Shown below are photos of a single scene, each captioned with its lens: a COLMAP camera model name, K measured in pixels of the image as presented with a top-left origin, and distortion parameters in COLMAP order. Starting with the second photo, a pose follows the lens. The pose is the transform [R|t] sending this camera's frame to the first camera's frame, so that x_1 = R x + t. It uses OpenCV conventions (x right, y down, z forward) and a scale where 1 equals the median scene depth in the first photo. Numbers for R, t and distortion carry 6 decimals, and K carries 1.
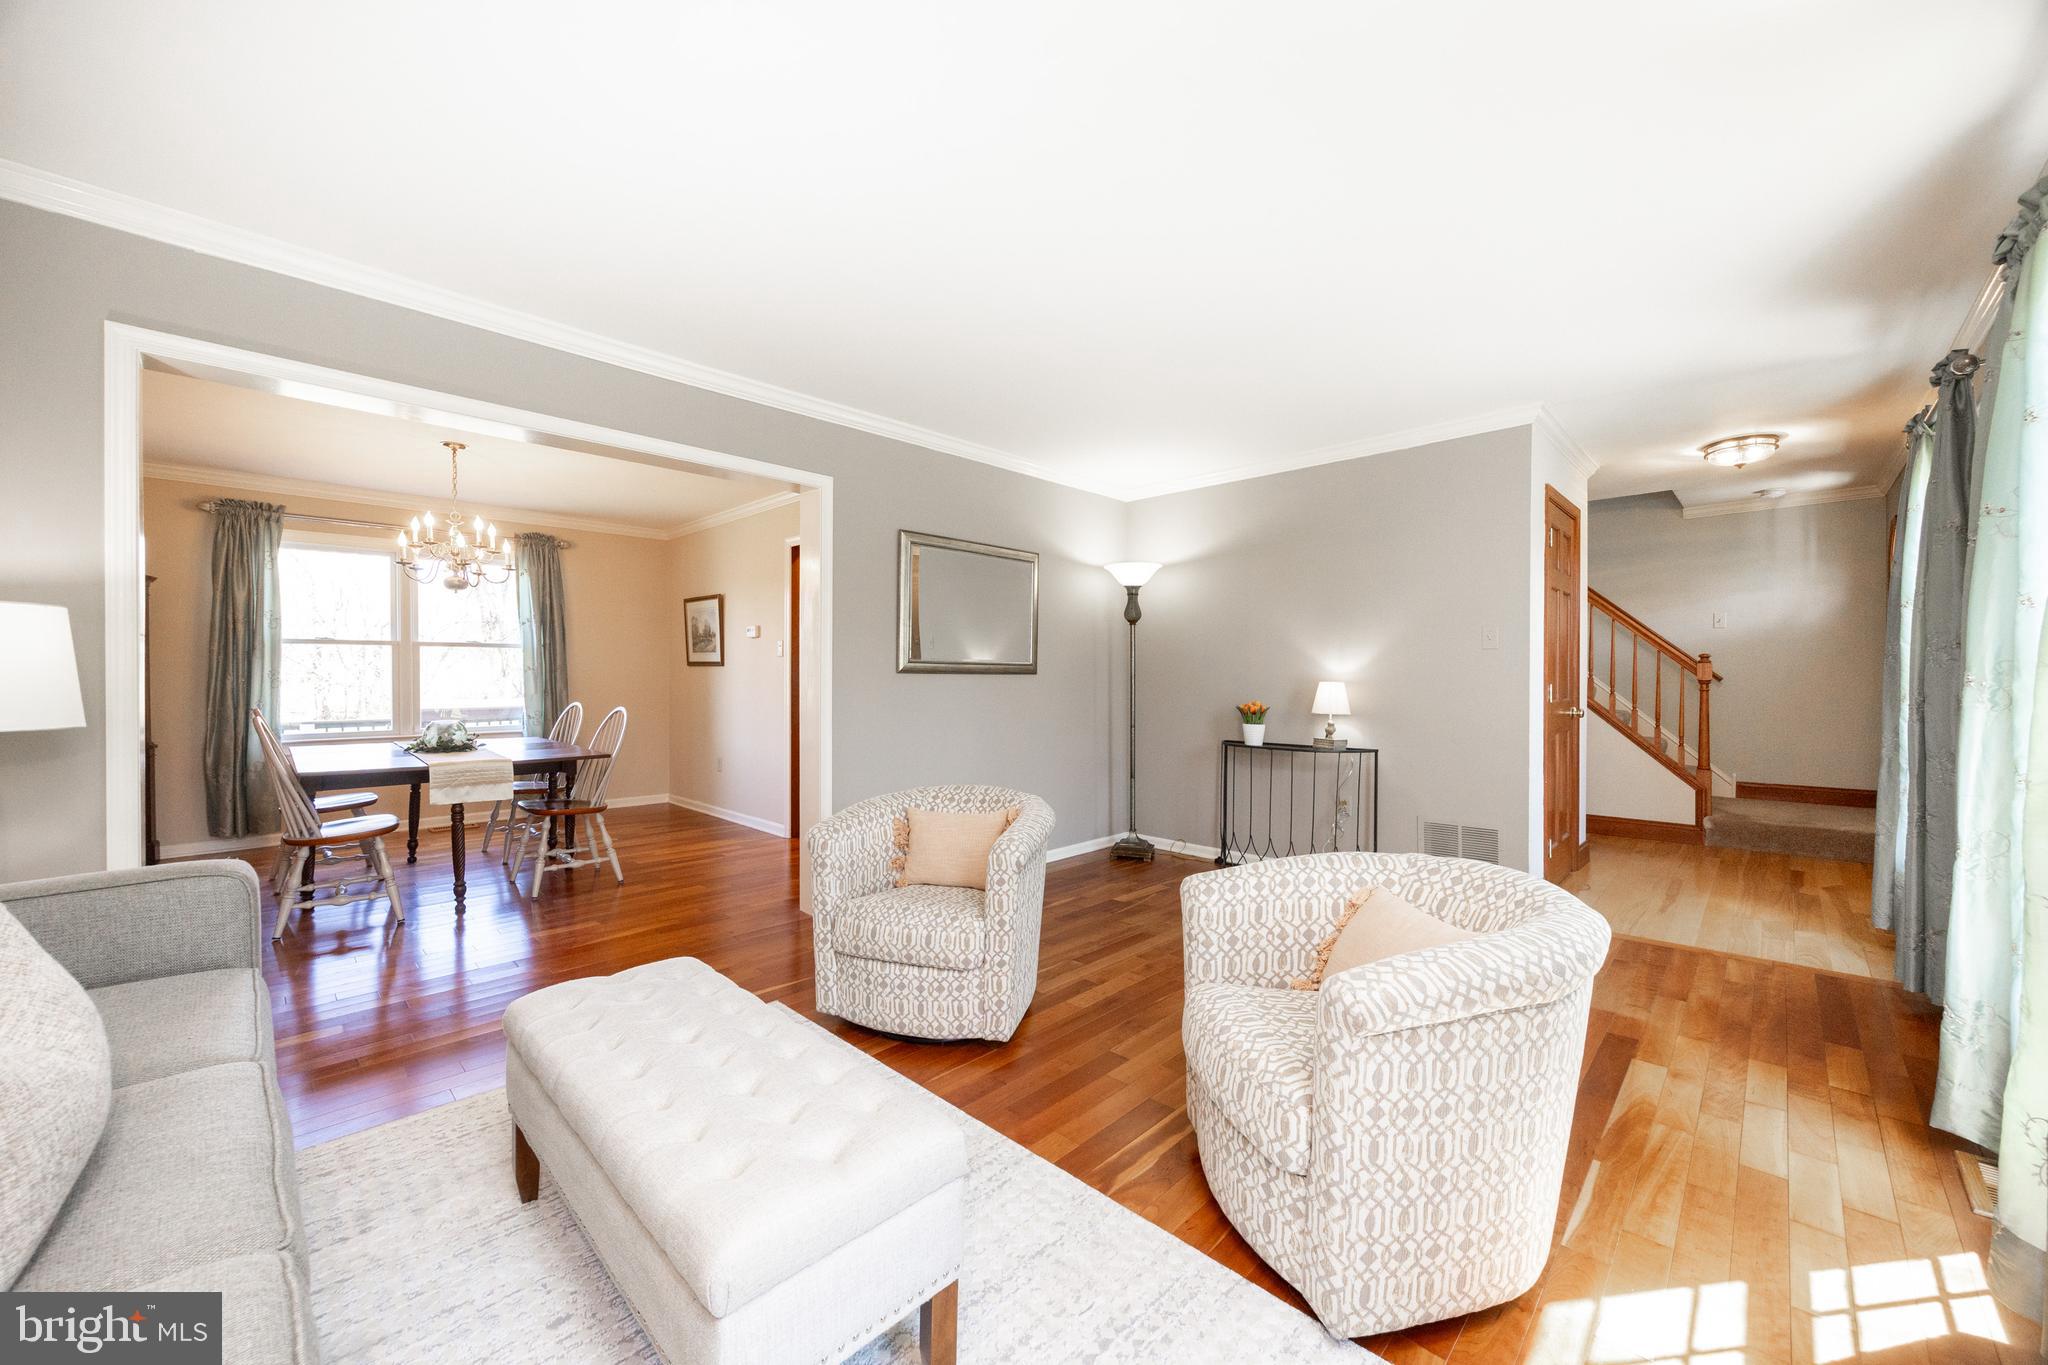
lens RADIAL K [[777.8, 0, 1023.5], [0, 777.8, 679.0], [0, 0, 1]] dist [-0.002241, -0.000224]
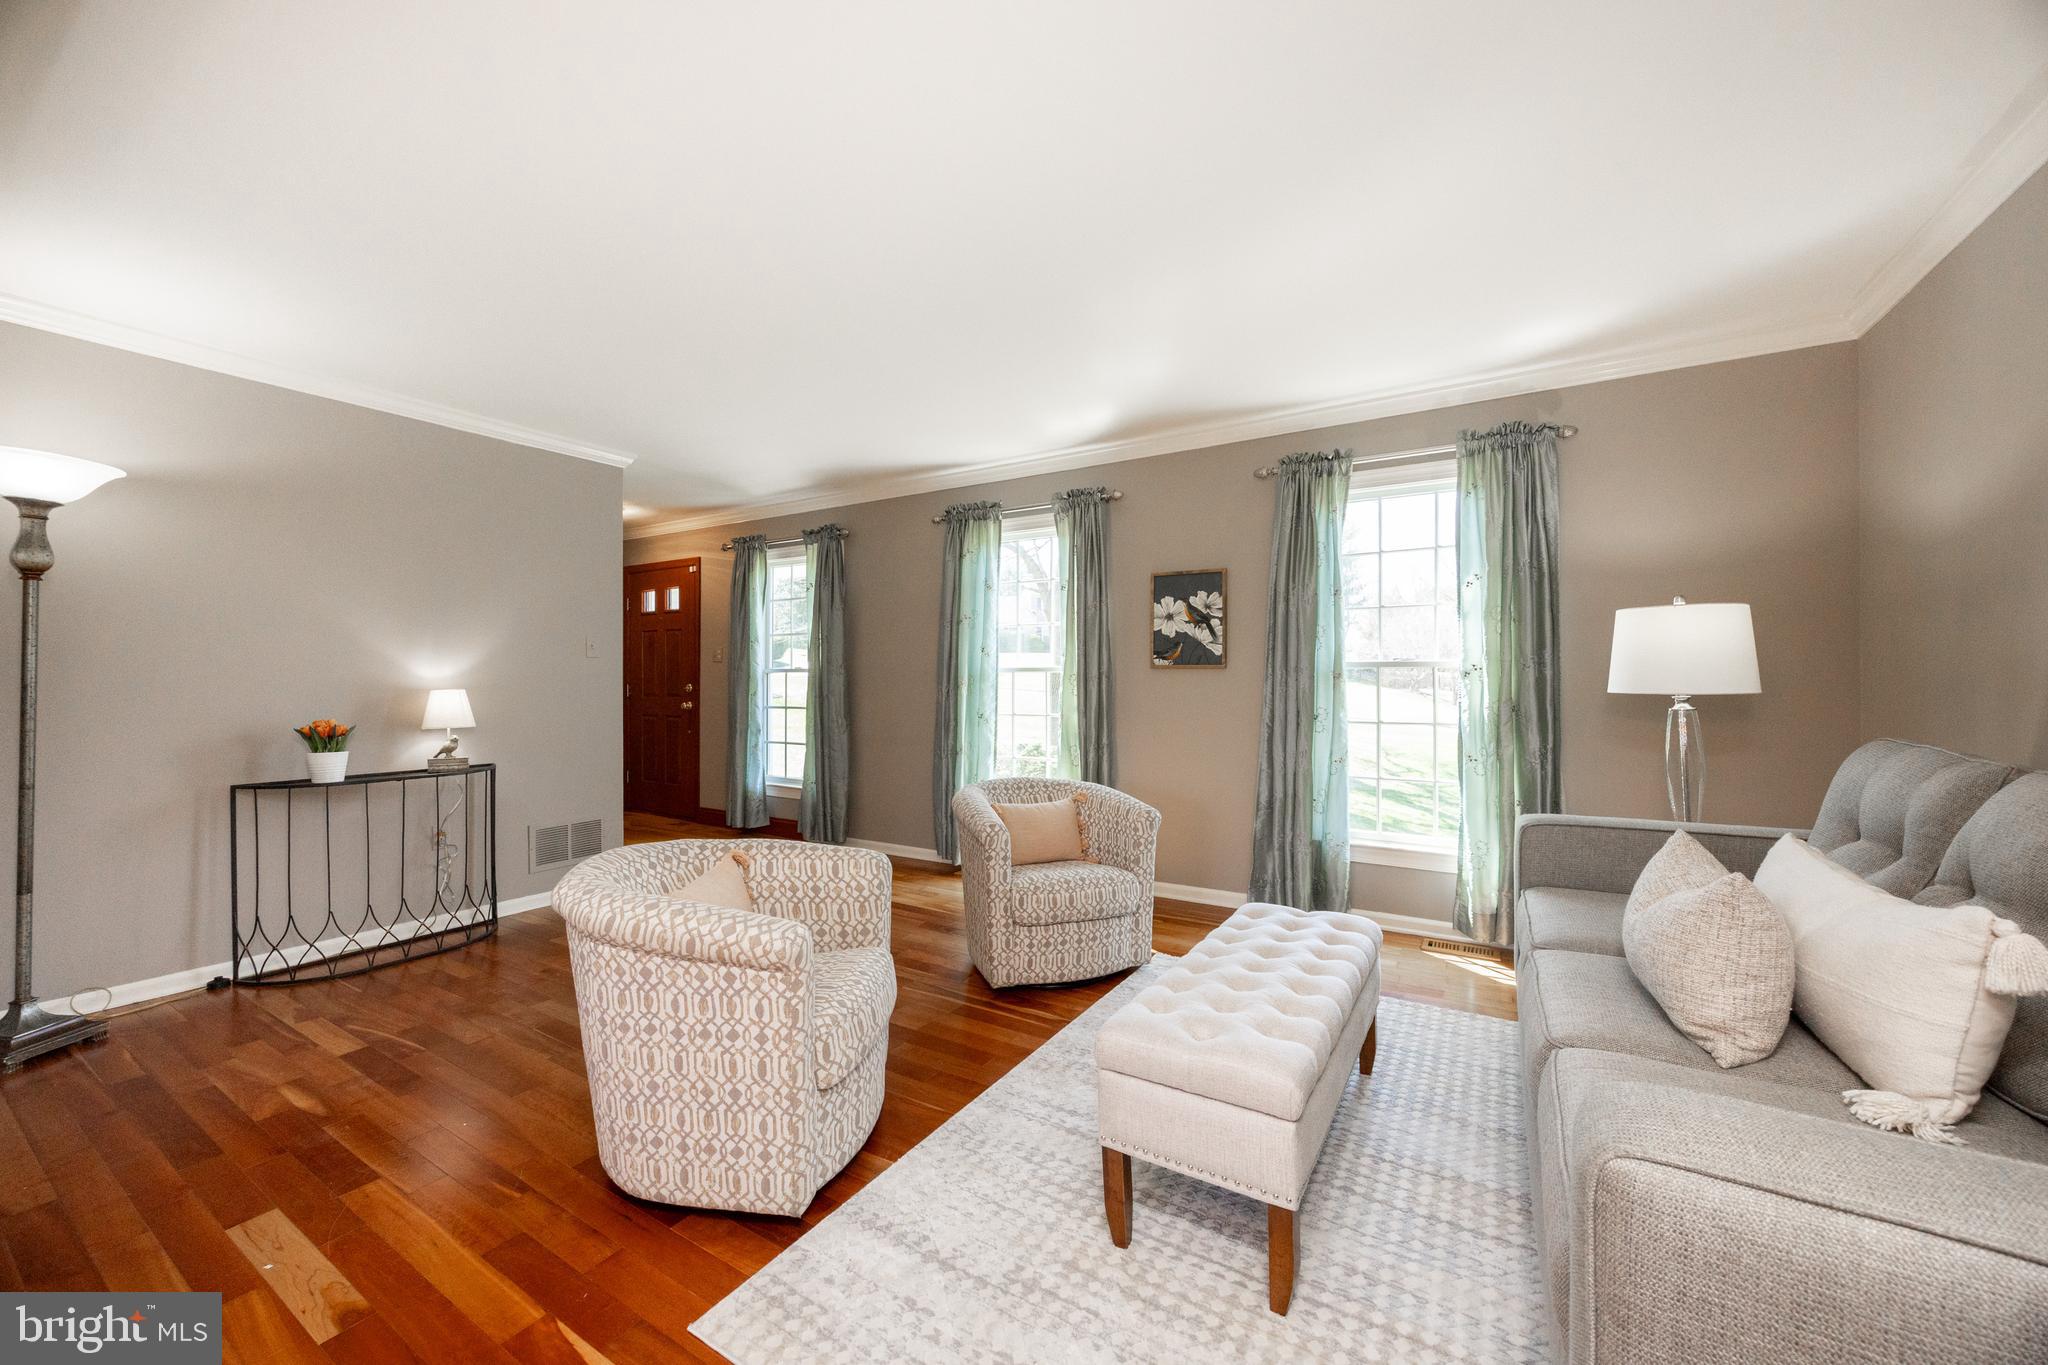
lens RADIAL K [[769.4, 0, 1037.0], [0, 769.4, 684.2], [0, 0, 1]] dist [0.000420, 0.000065]
pose [[-0.223427, 0.000309, 0.974721, -0.546811], [0.004020, 0.999992, 0.000605, -0.000284], [-0.974712, 0.004053, -0.223427, 0.568395]]
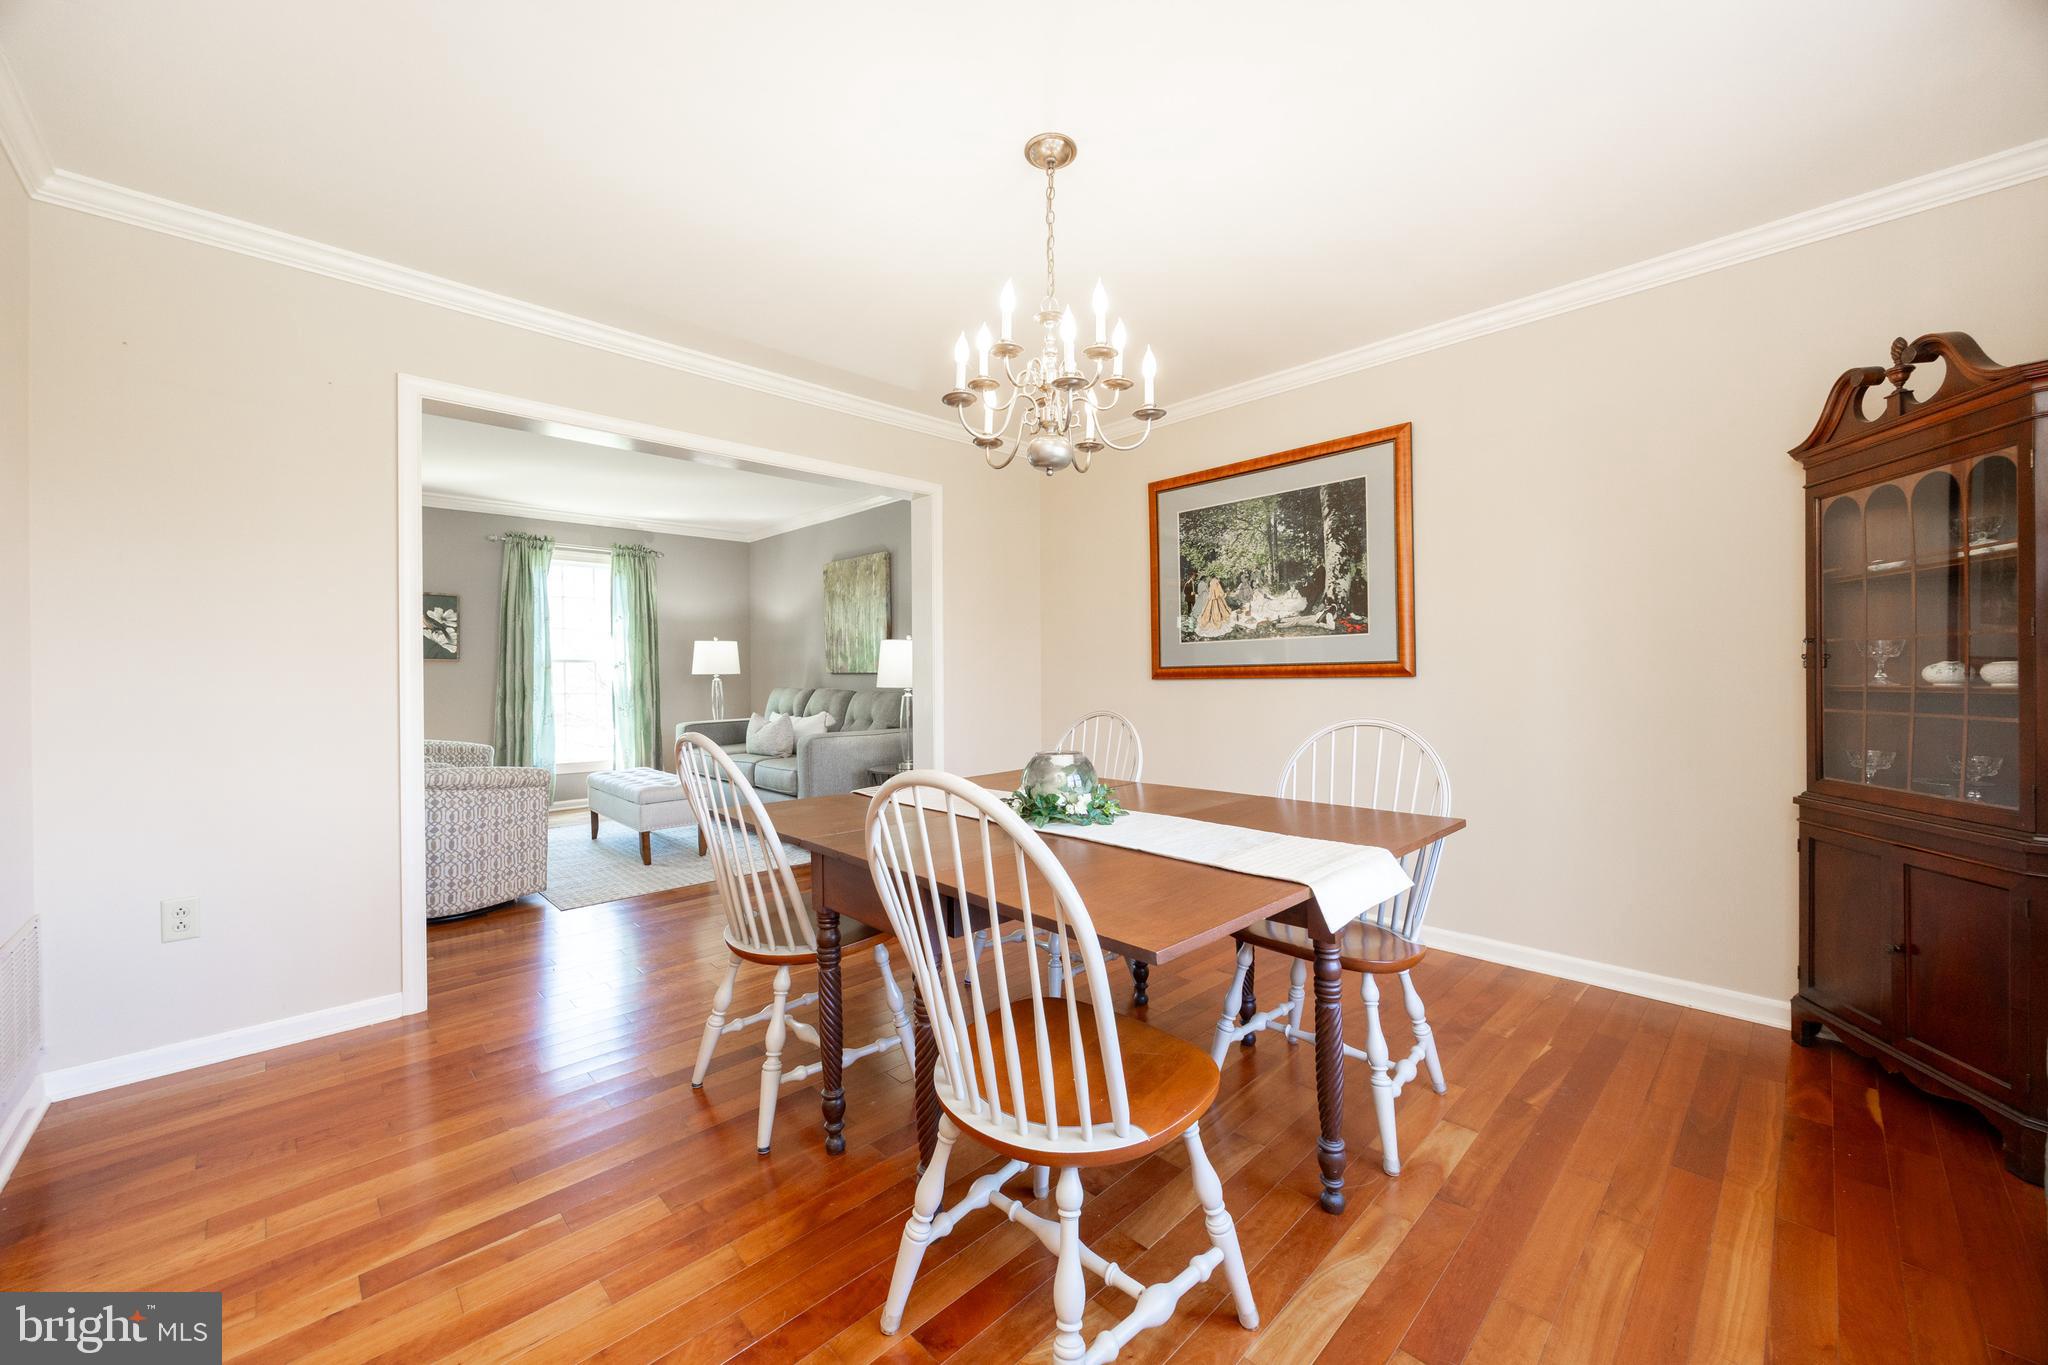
lens RADIAL K [[777.8, 0, 1023.5], [0, 777.8, 679.0], [0, 0, 1]] dist [-0.002241, -0.000224]
pose [[-0.999315, 0.011706, 0.035094, -0.749548], [0.012031, 0.999887, 0.009054, 0.012499], [-0.034984, 0.009470, -0.999343, 1.508400]]
